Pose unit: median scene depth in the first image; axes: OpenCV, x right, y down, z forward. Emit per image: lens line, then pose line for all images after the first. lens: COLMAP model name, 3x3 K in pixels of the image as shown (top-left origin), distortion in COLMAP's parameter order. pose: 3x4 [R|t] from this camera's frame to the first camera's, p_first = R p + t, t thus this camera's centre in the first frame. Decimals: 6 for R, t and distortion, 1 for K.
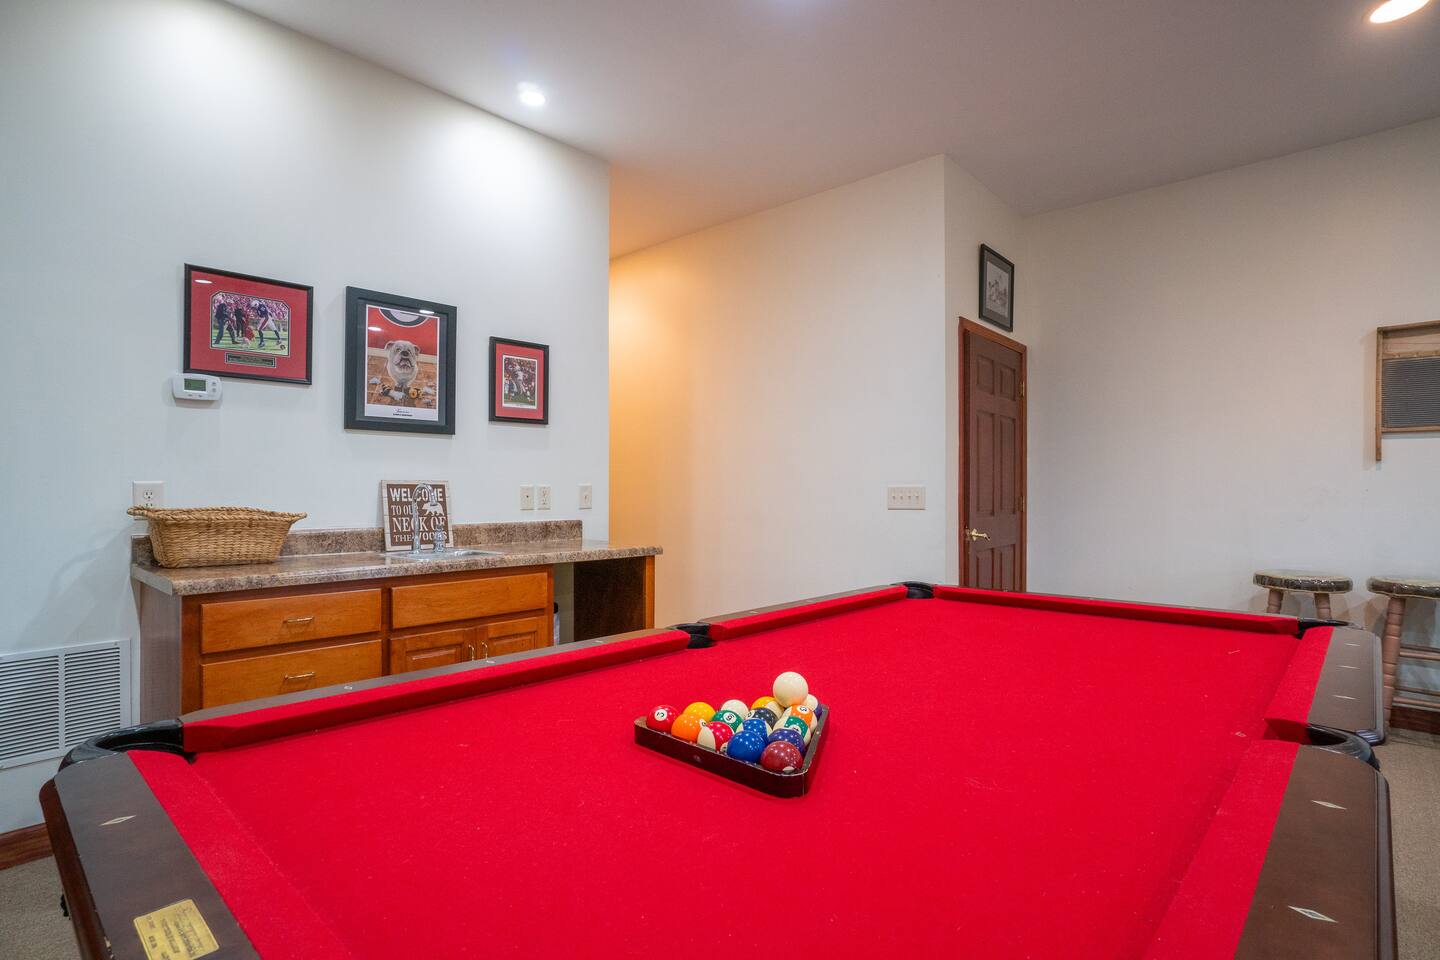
lens RADIAL K [[739.5, 0, 720.7], [0, 739.5, 475.8], [0, 0, 1]] dist [-0.003505, -0.000205]
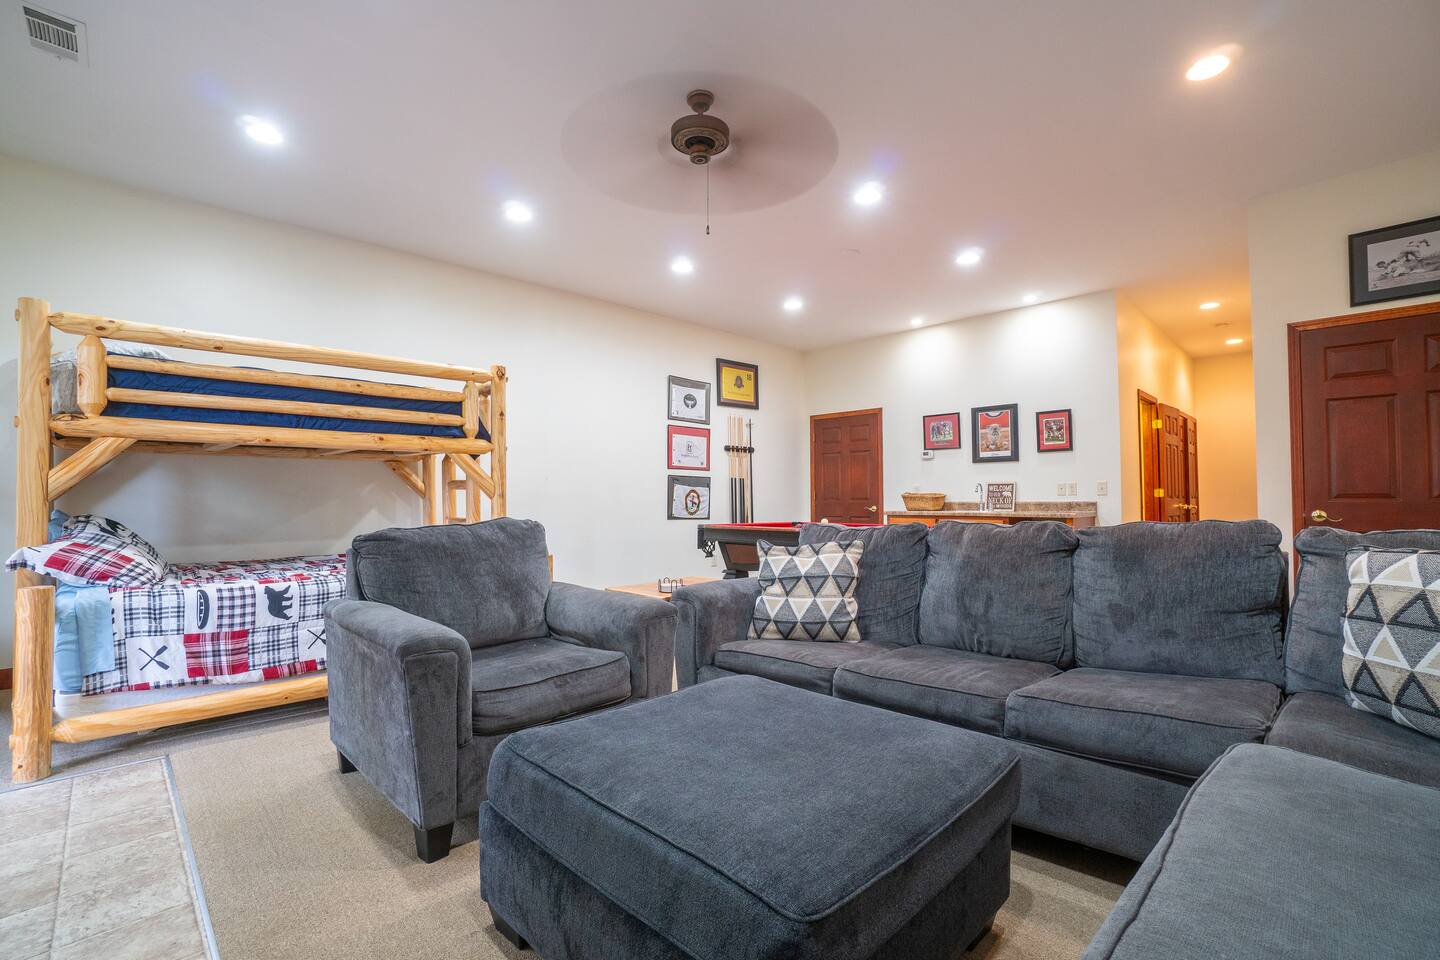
lens RADIAL K [[648.7, 0, 731.5], [0, 648.7, 479.6], [0, 0, 1]] dist [-0.005336, -0.000135]
pose [[-0.022767, -0.033844, -0.999168, 1.679811], [0.020007, 0.999211, -0.034301, 0.052318], [0.999541, -0.020771, -0.022072, 0.191496]]
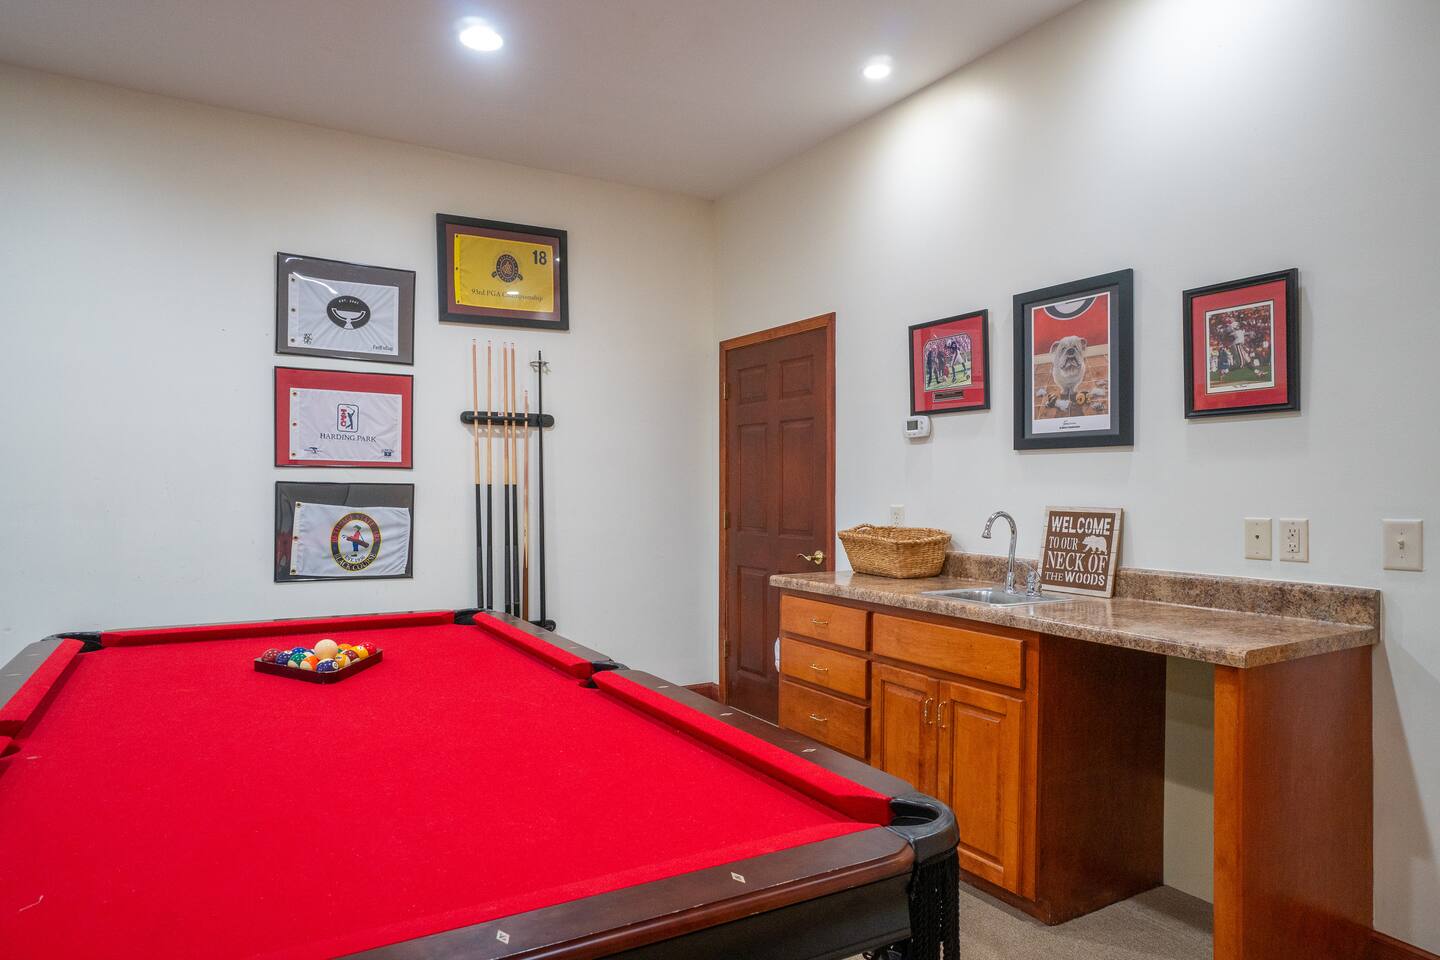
lens RADIAL K [[903.7, 0, 709.3], [0, 903.7, 486.3], [0, 0, 1]] dist [0.040152, 0.001099]
pose [[-0.286260, -0.001711, -0.958150, 0.651257], [0.013546, 0.999891, -0.005833, -0.016156], [0.958056, -0.014649, -0.286206, 0.902903]]
